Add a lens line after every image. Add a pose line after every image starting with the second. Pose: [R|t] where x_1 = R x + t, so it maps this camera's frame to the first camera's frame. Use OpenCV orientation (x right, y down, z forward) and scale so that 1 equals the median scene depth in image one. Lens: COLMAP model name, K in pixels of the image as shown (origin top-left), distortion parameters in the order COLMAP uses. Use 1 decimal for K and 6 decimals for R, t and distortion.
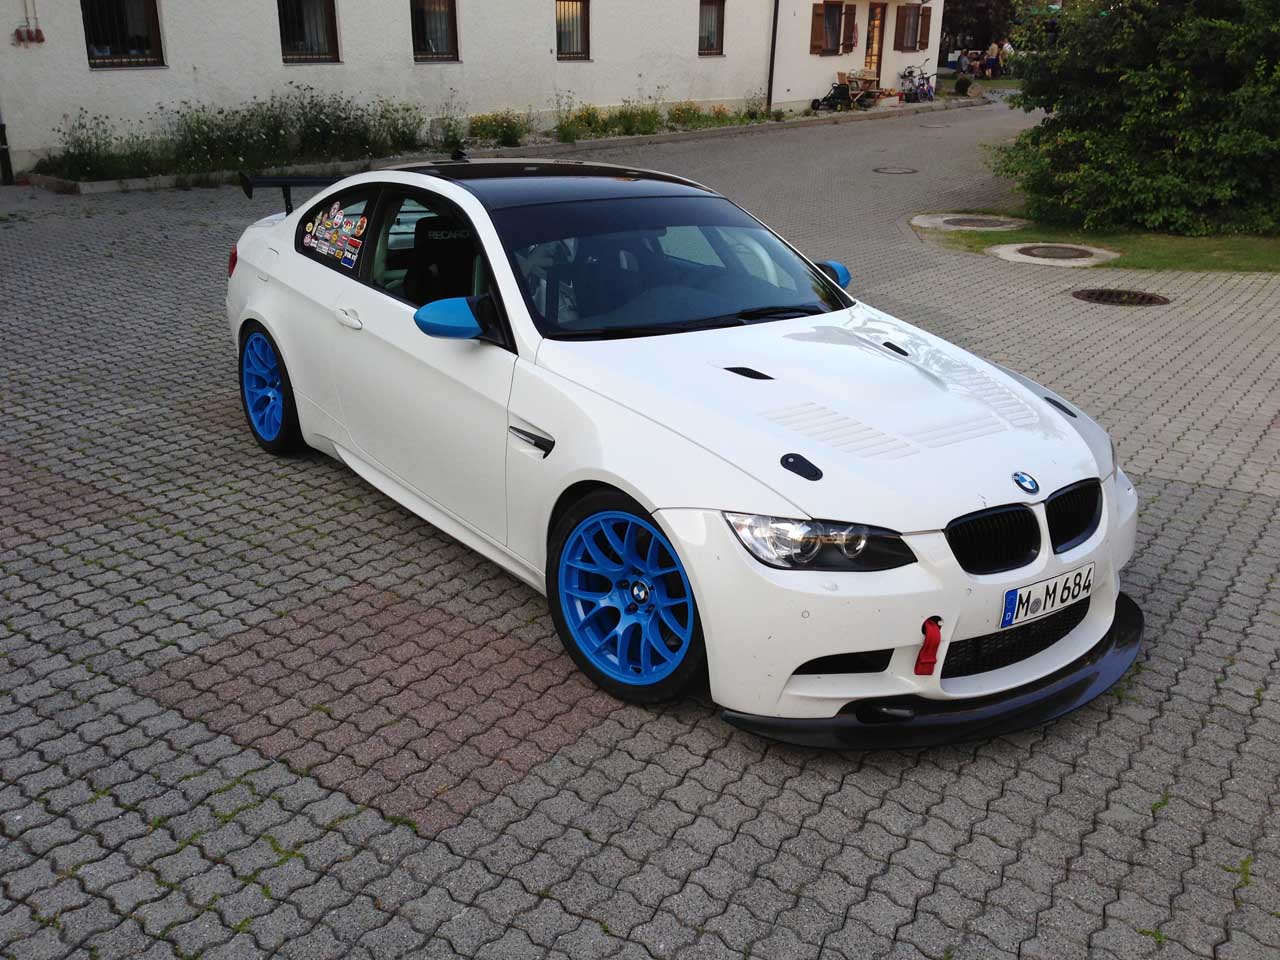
lens RADIAL K [[1225.8, 0, 640.0], [0, 1225.8, 480.0], [0, 0, 1]] dist [0.192283, -0.345863]
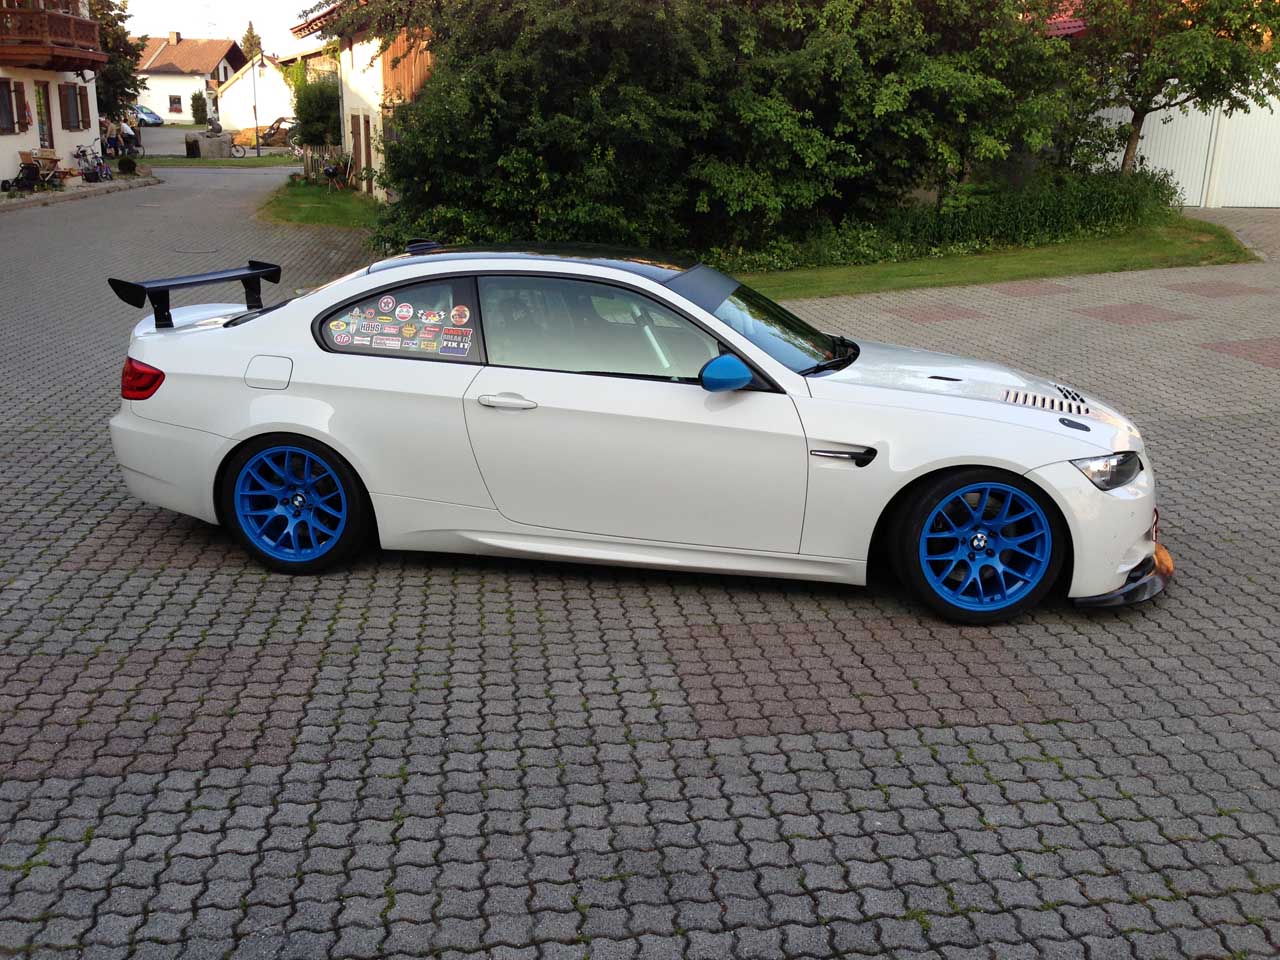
lens RADIAL K [[1240.3, 0, 640.0], [0, 1240.3, 480.0], [0, 0, 1]] dist [0.139061, -0.247249]
pose [[0.709206, -0.183939, 0.680583, -0.771693], [0.222736, 0.974378, 0.031238, -0.065685], [-0.668891, 0.129436, 0.732005, 0.157279]]
